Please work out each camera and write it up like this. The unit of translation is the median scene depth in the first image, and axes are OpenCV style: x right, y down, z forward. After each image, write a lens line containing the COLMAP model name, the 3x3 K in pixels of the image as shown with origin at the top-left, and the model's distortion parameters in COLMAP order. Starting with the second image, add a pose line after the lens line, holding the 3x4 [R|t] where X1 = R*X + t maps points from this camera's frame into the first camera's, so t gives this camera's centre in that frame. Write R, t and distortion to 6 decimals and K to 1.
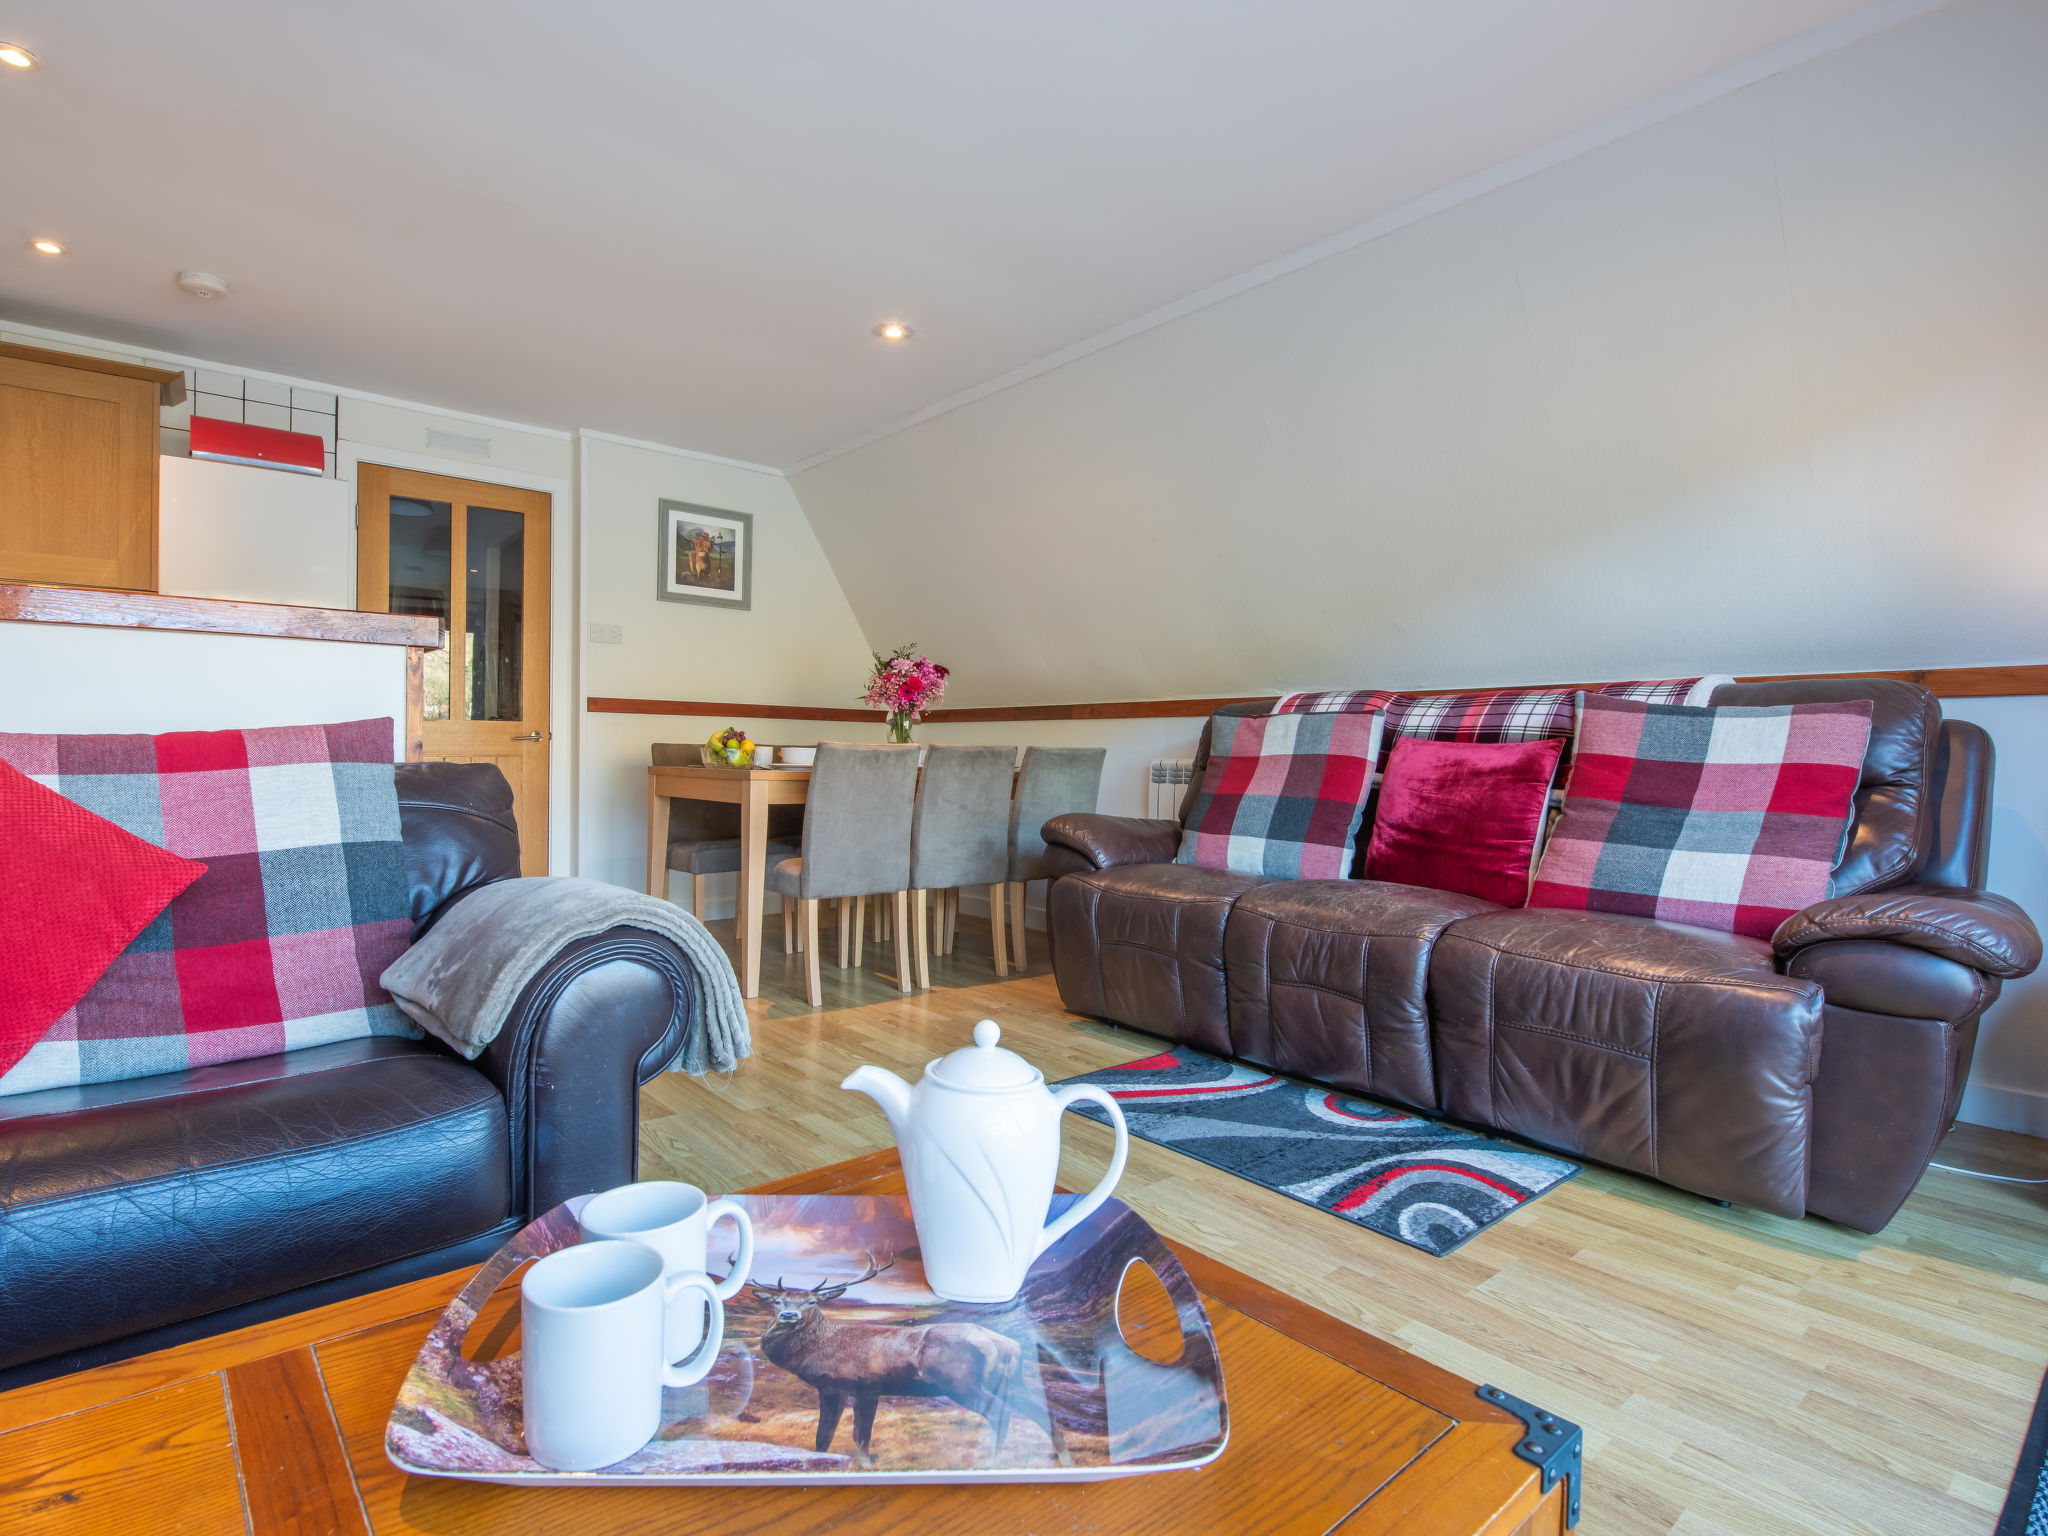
lens RADIAL K [[1023.3, 0, 920.0], [0, 1023.3, 767.0], [0, 0, 1]] dist [0.001534, -0.000667]
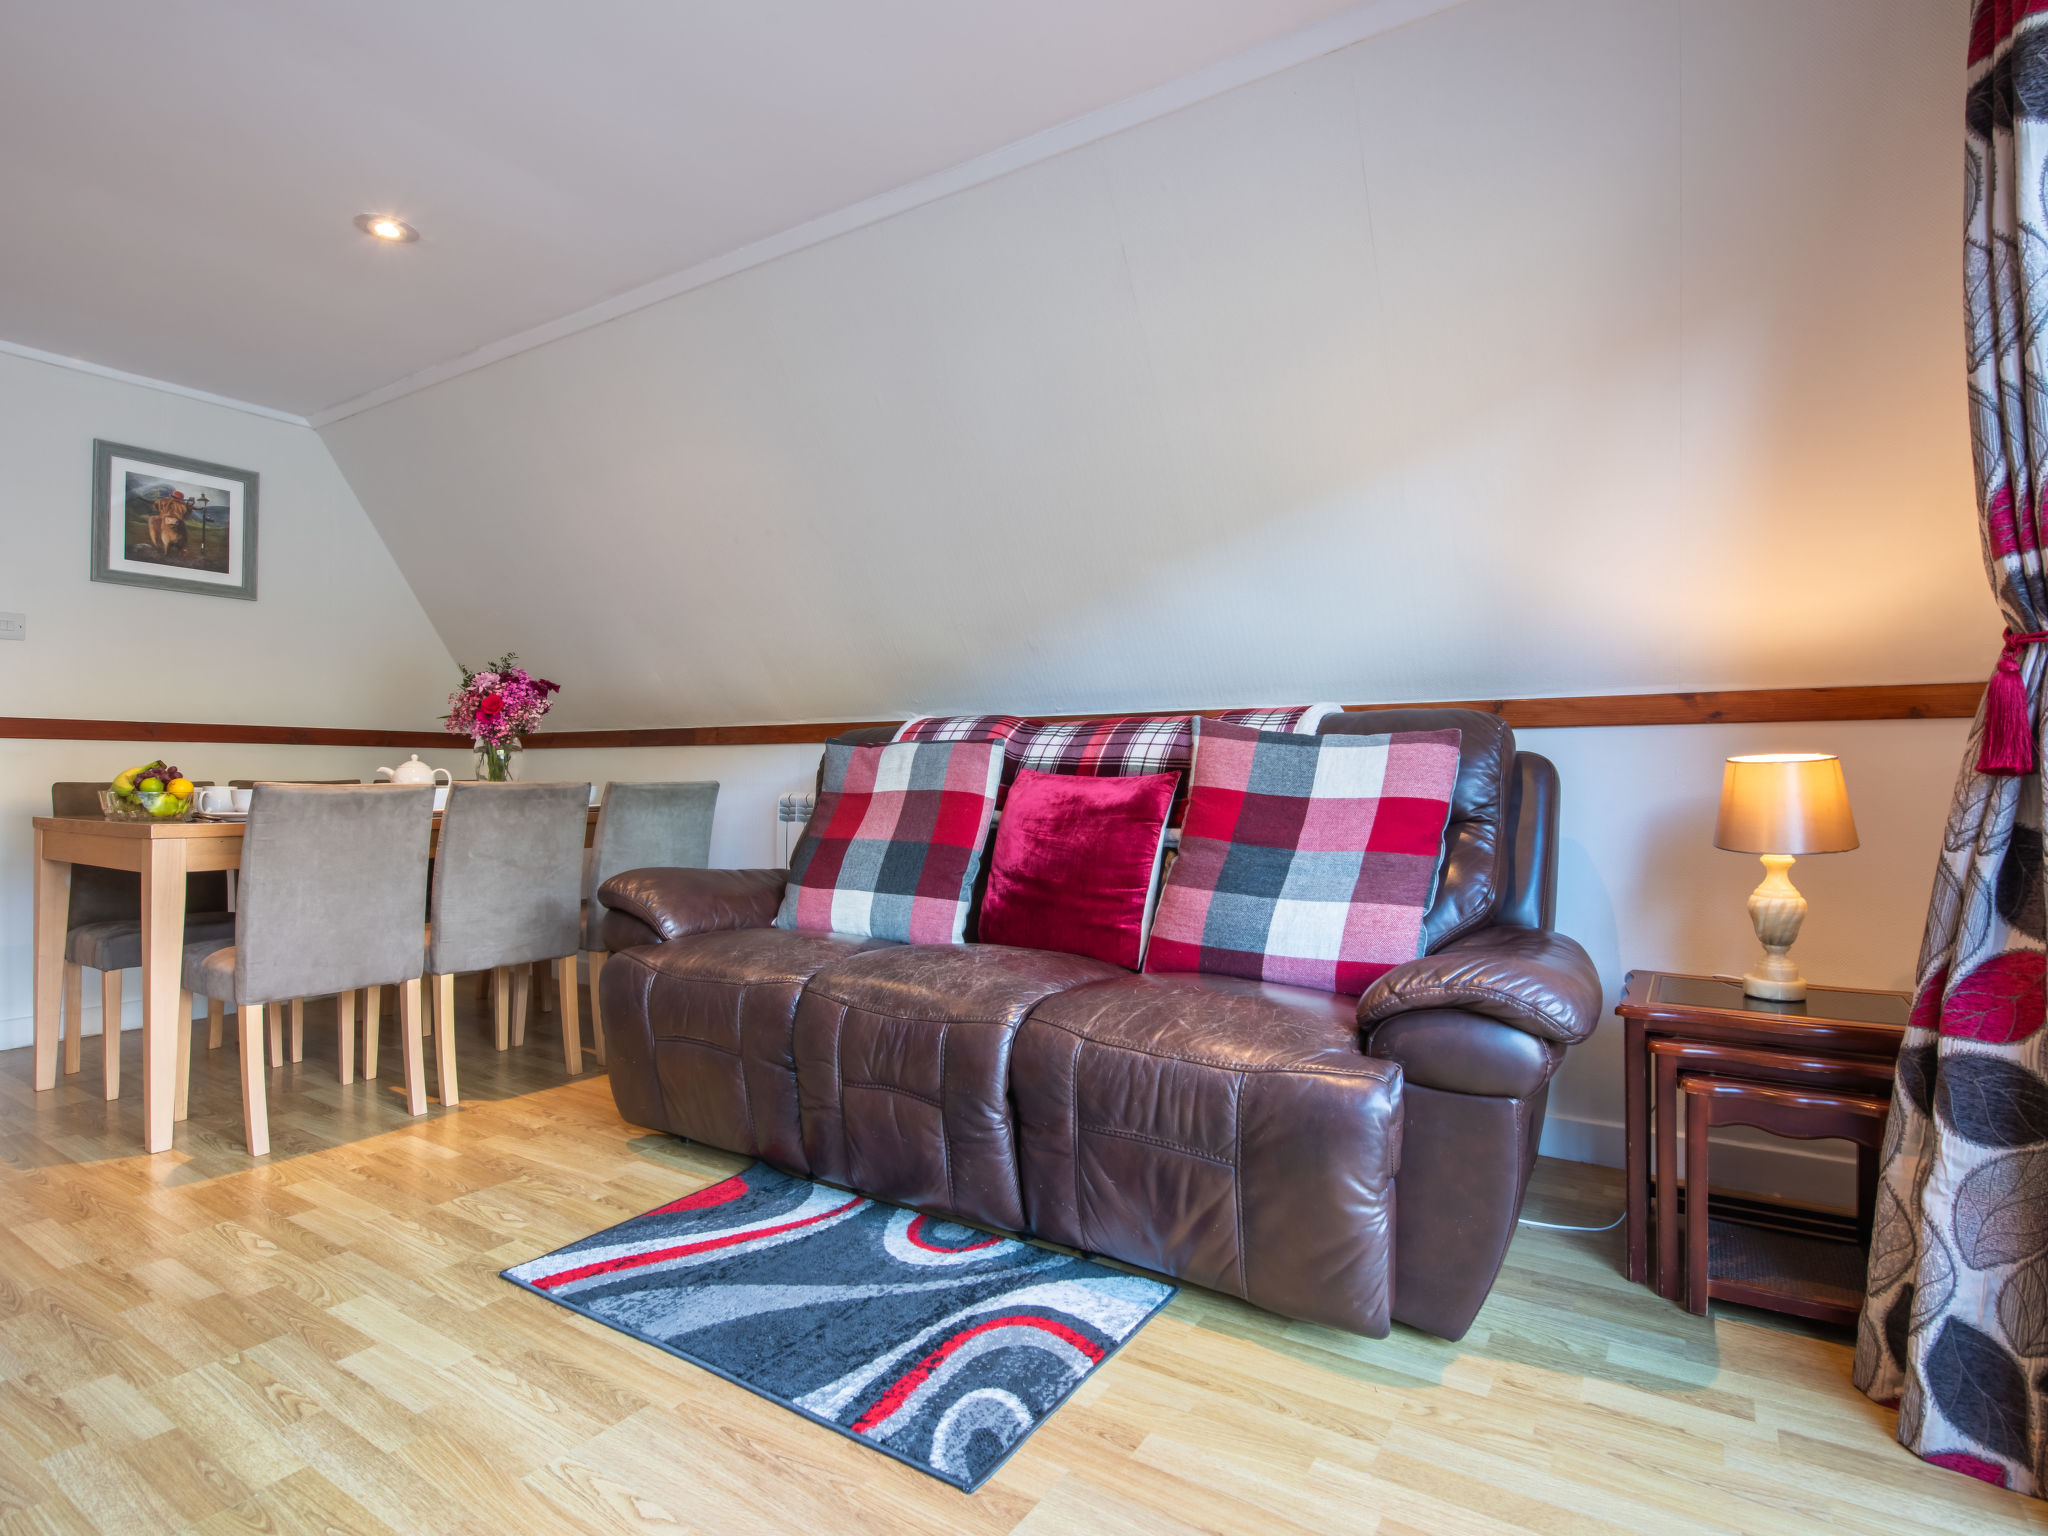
lens RADIAL K [[1056.6, 0, 986.7], [0, 1056.6, 777.1], [0, 0, 1]] dist [0.014375, -0.000868]
pose [[0.953568, -0.011960, 0.300939, 0.189371], [0.014391, 0.999879, -0.005862, -0.020089], [-0.300832, 0.009921, 0.953625, 0.168394]]
